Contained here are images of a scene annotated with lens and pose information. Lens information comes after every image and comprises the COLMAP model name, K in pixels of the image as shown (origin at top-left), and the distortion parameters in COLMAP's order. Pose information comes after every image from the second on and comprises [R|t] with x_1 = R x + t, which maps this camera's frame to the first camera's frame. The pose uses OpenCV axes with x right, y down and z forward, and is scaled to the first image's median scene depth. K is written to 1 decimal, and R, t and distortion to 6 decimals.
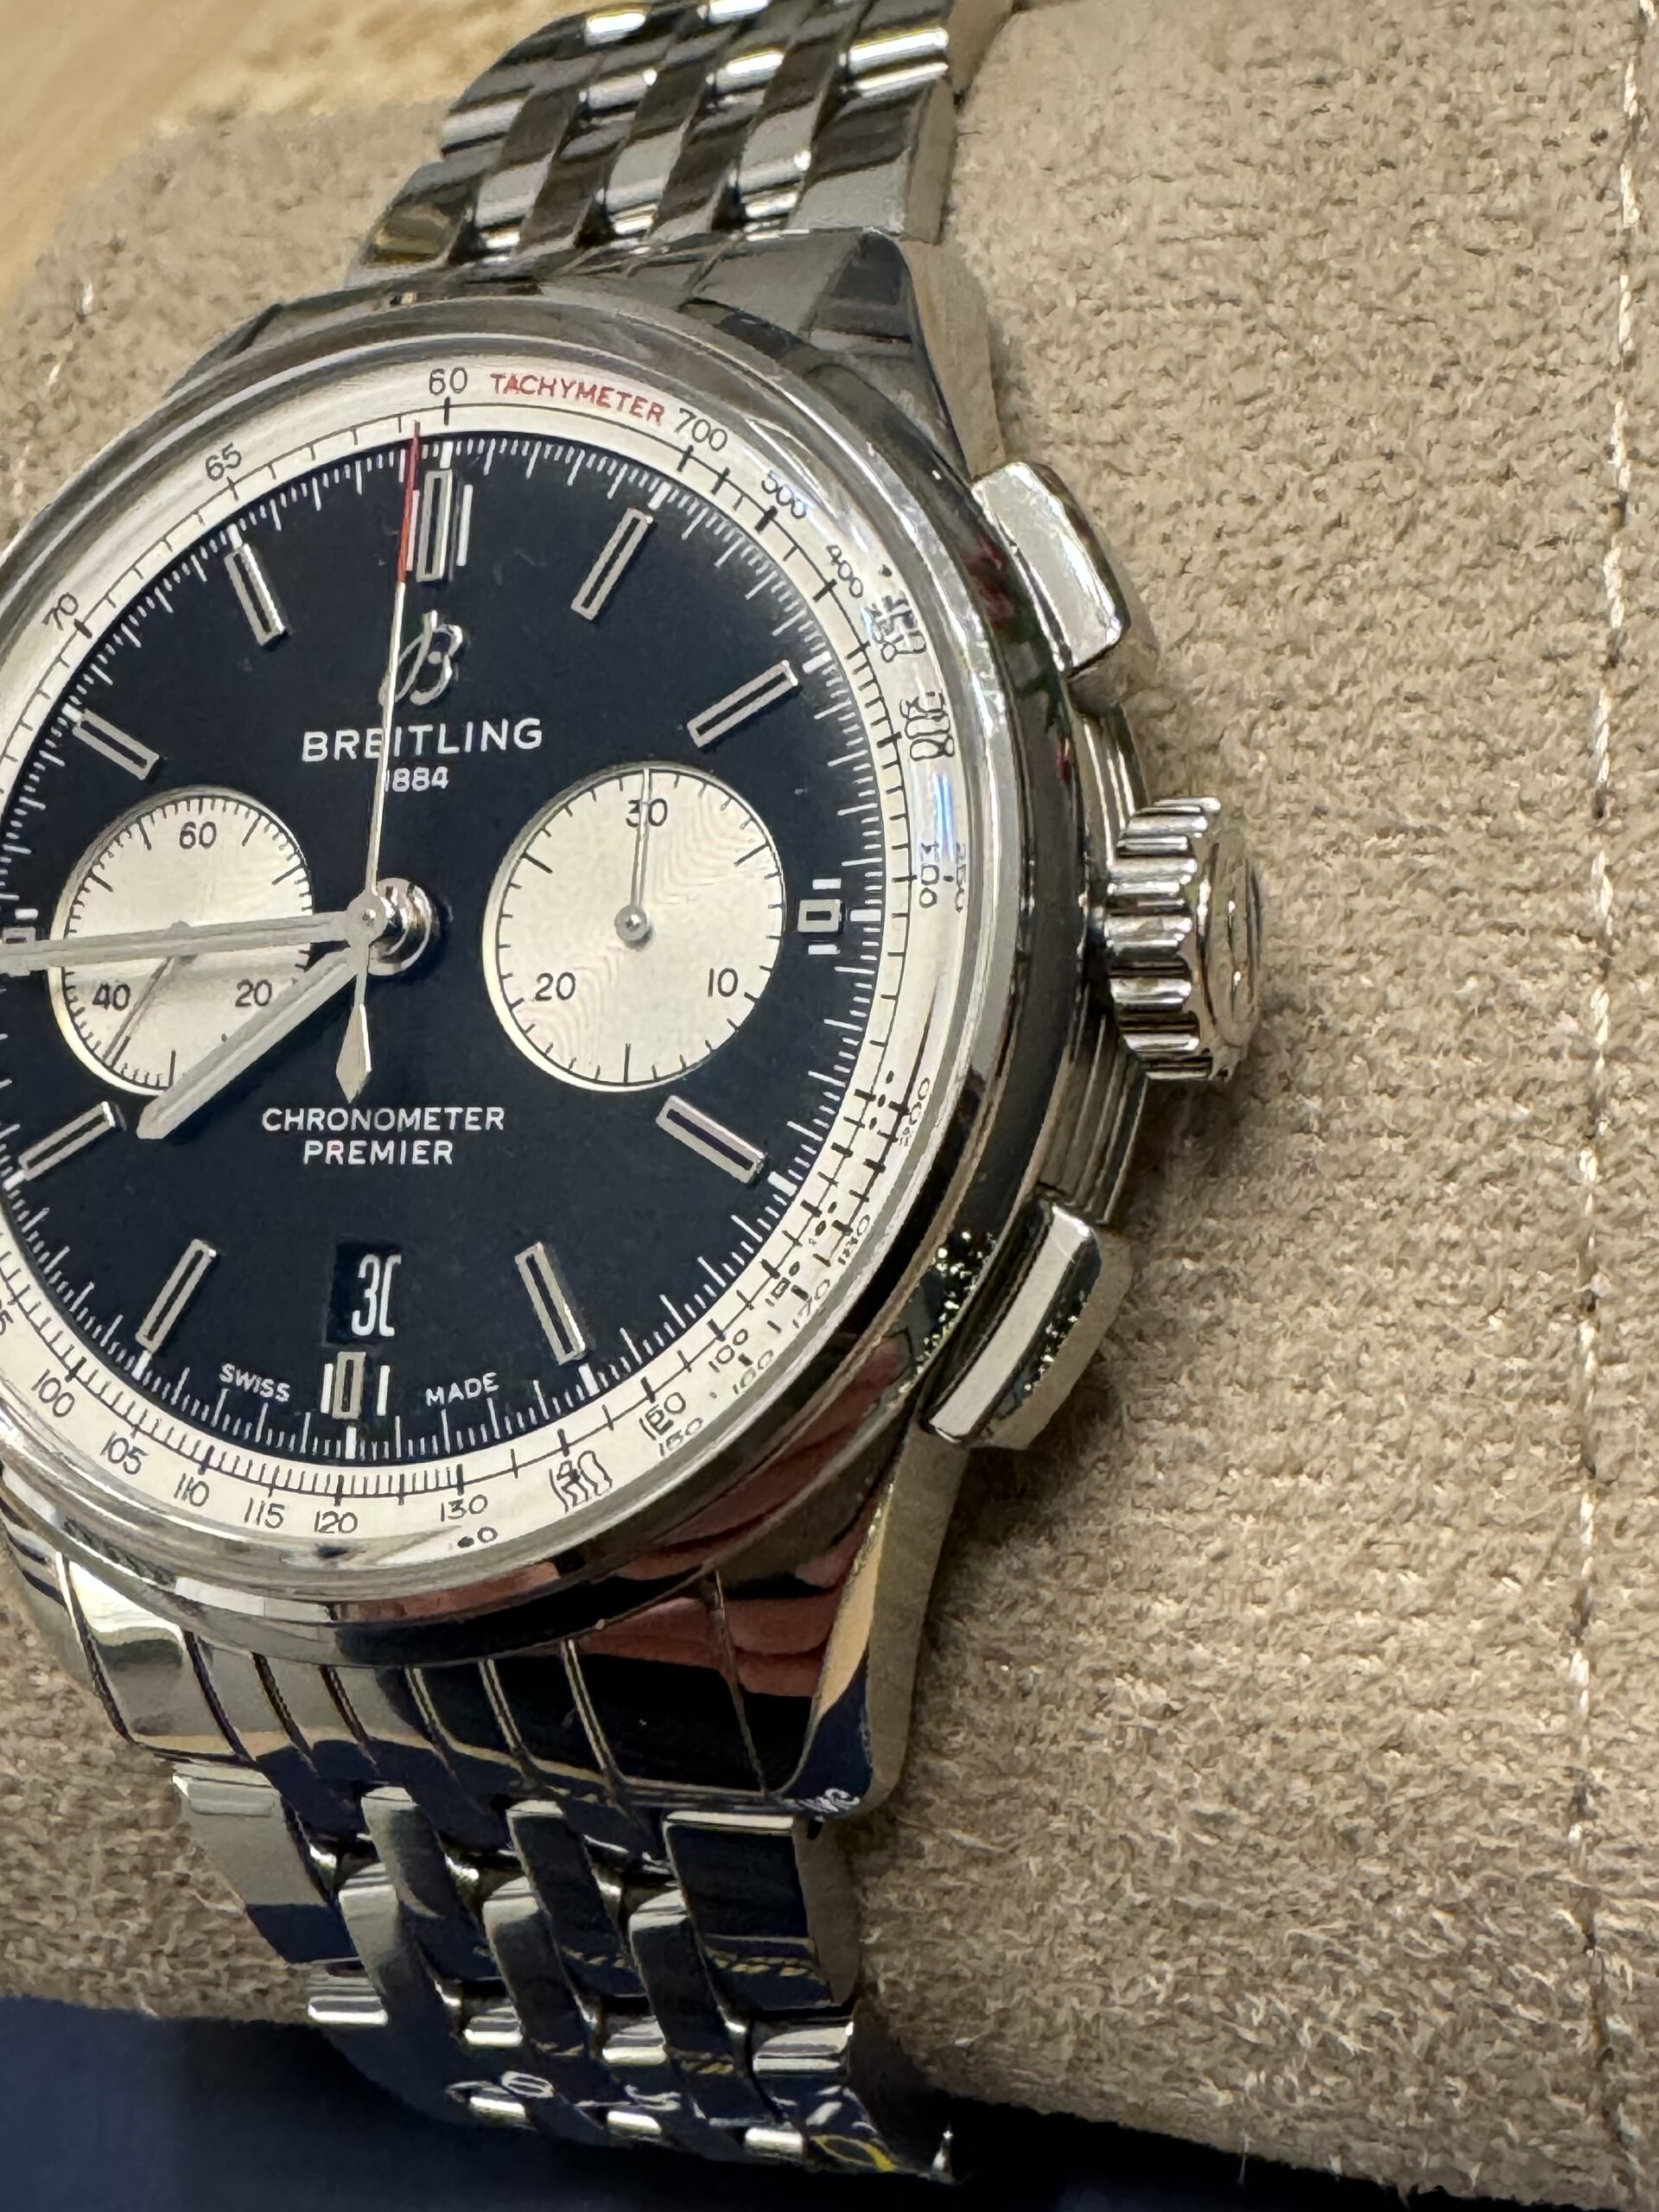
lens RADIAL K [[3144.6, 0, 828.6], [0, 3144.6, 878.3], [0, 0, 1]] dist [0.009775, -0.031541]
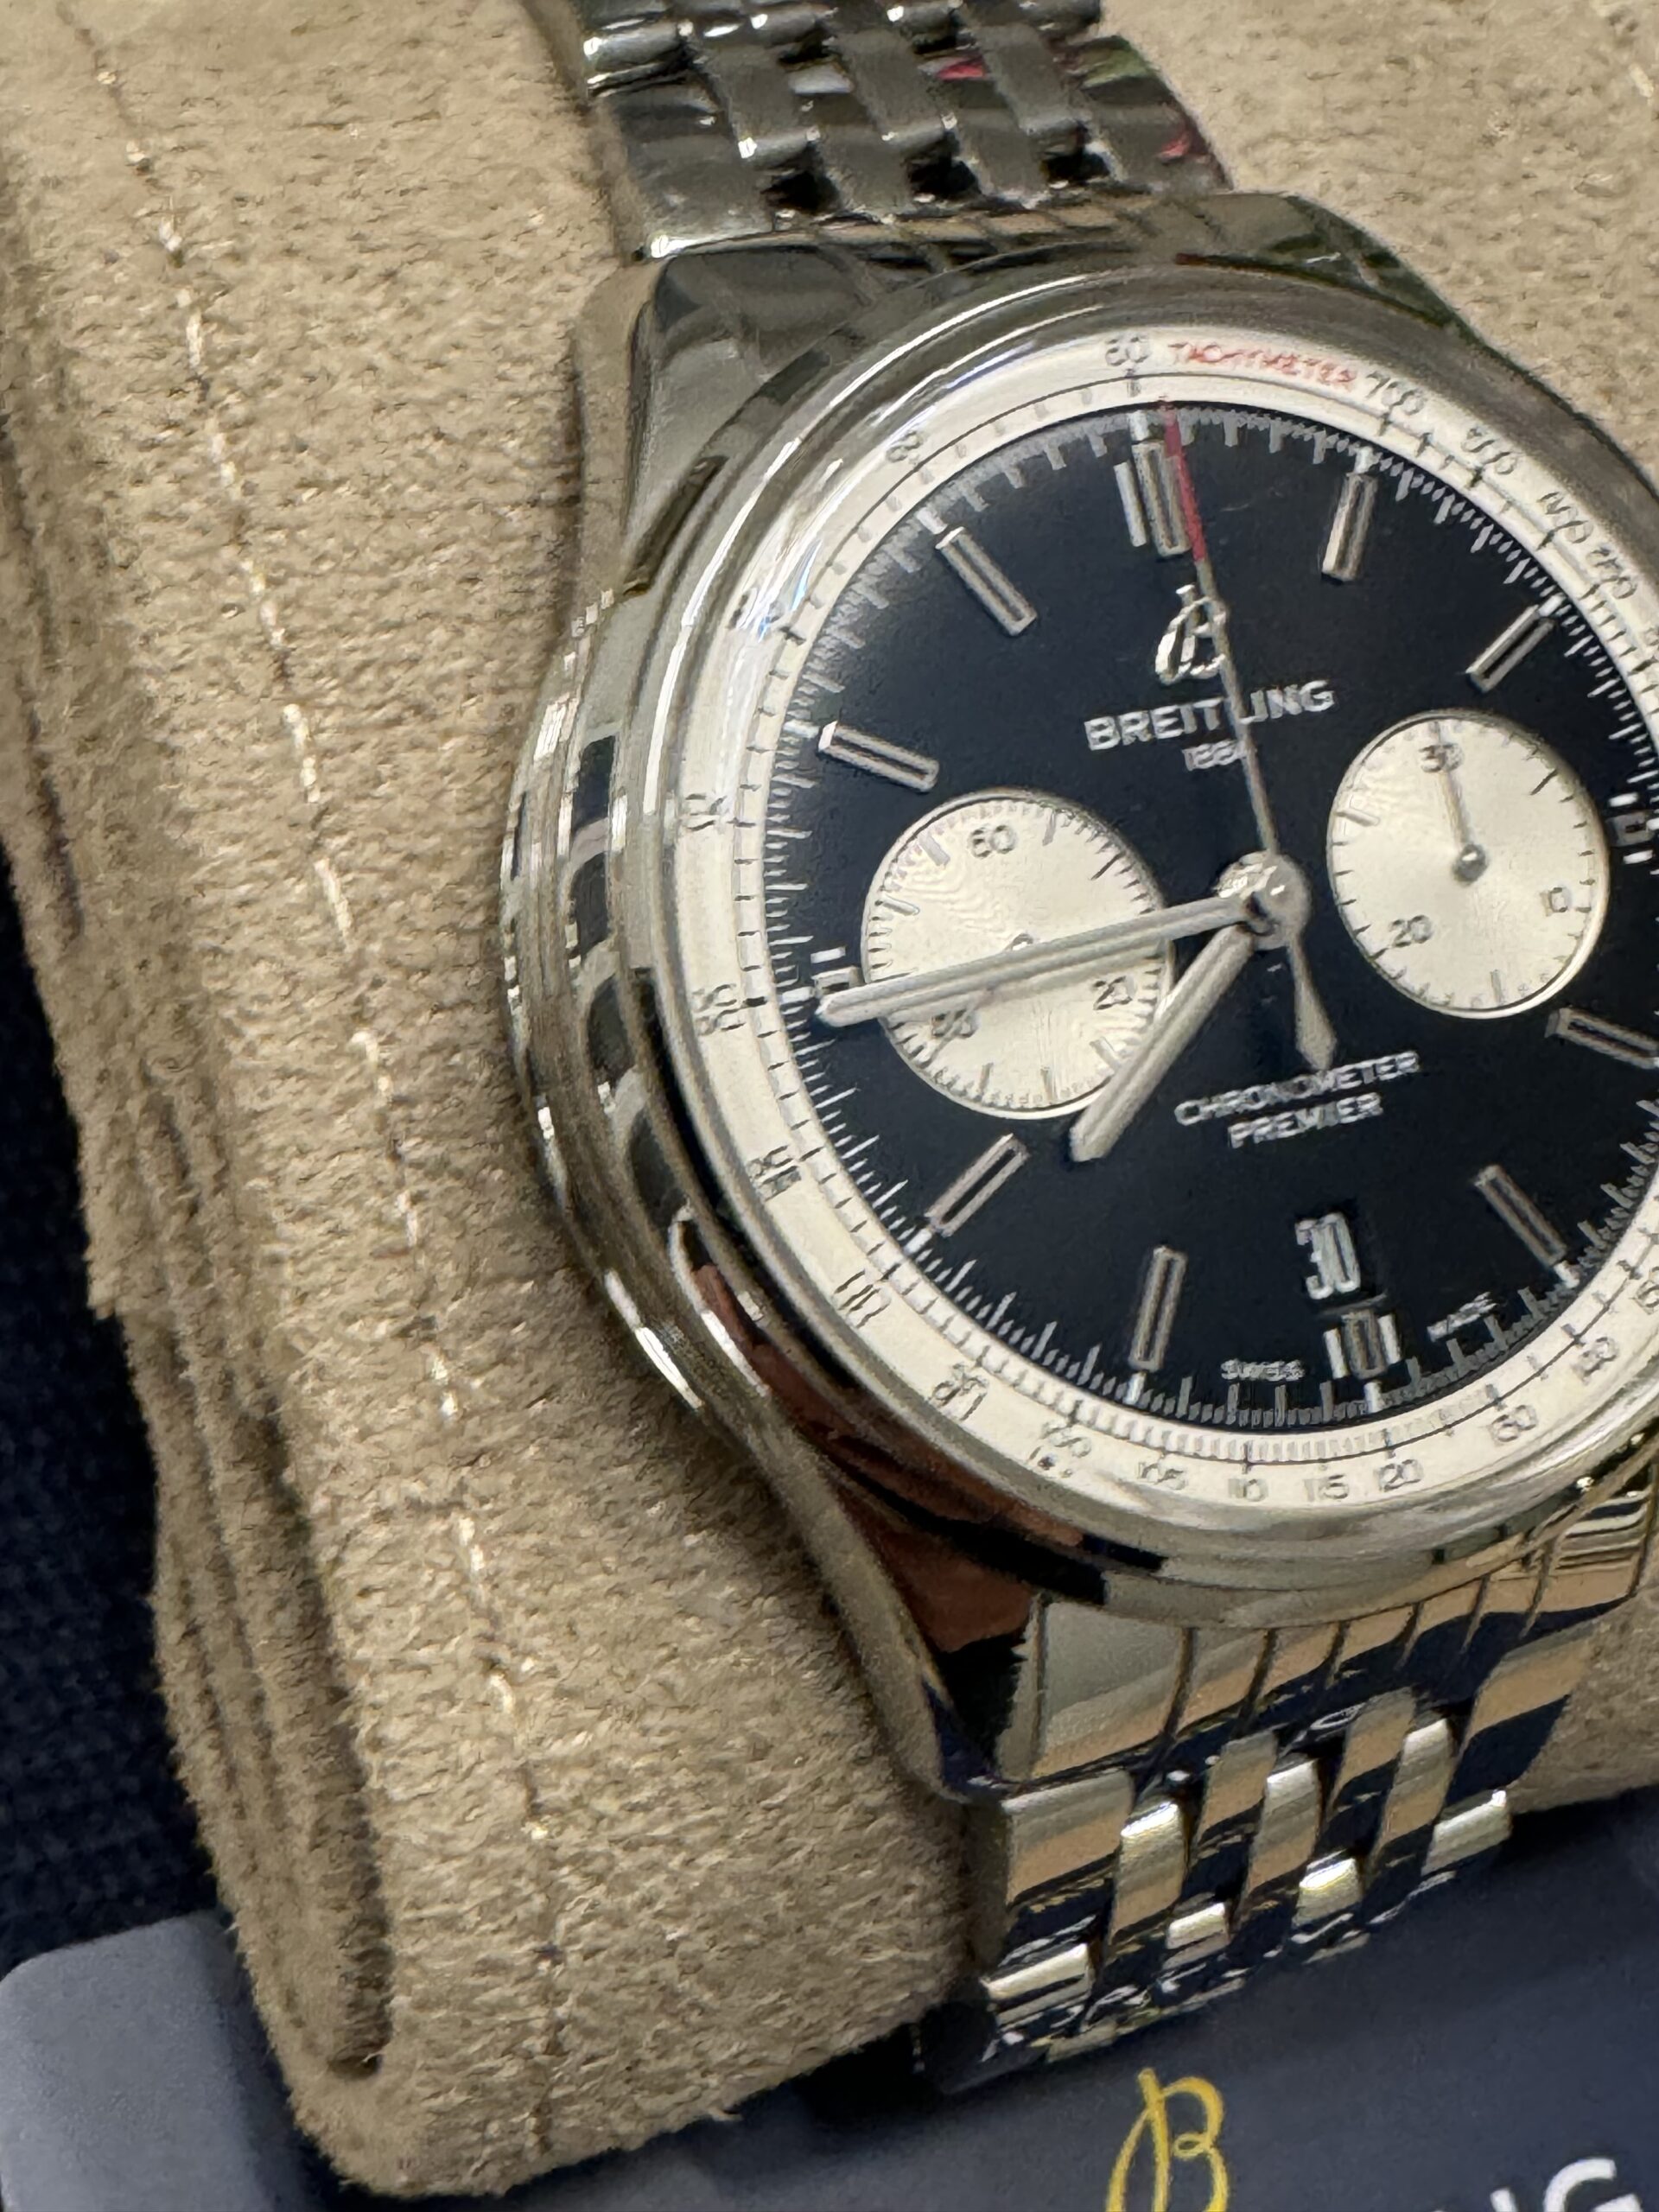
lens RADIAL K [[3144.6, 0, 828.6], [0, 3144.6, 878.3], [0, 0, 1]] dist [0.009775, -0.031541]
pose [[0.683792, -0.146753, 0.714768, -0.967603], [0.102449, 0.989172, 0.105083, -0.113651], [-0.722449, 0.001373, 0.691422, 0.406546]]
